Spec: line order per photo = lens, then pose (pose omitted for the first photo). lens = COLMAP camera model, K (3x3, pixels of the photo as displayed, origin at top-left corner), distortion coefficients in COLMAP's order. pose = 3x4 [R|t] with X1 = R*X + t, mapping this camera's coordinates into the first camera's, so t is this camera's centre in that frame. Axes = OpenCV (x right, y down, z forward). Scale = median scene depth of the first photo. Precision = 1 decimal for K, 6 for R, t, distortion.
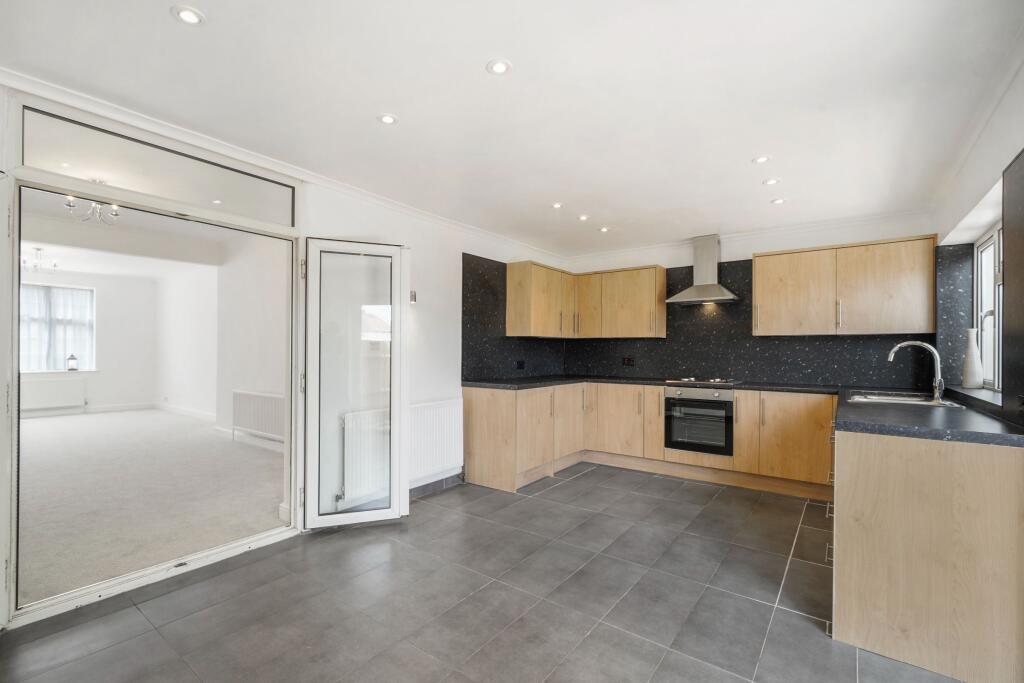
lens RADIAL K [[449.6, 0, 511.7], [0, 449.6, 349.1], [0, 0, 1]] dist [0.001426, 0.000008]
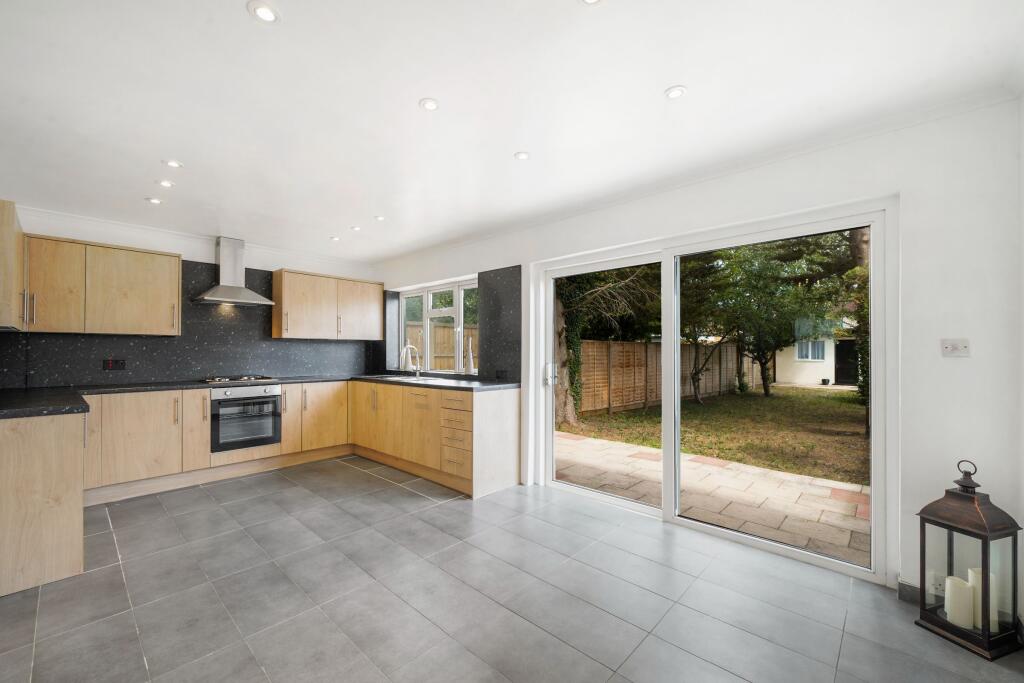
lens RADIAL K [[402.6, 0, 505.6], [0, 402.6, 347.2], [0, 0, 1]] dist [-0.001172, 0.000047]
pose [[0.110724, 0.006003, 0.993833, -0.468032], [-0.003904, 0.999977, -0.005605, -0.001713], [-0.993843, -0.003259, 0.110745, 0.315893]]
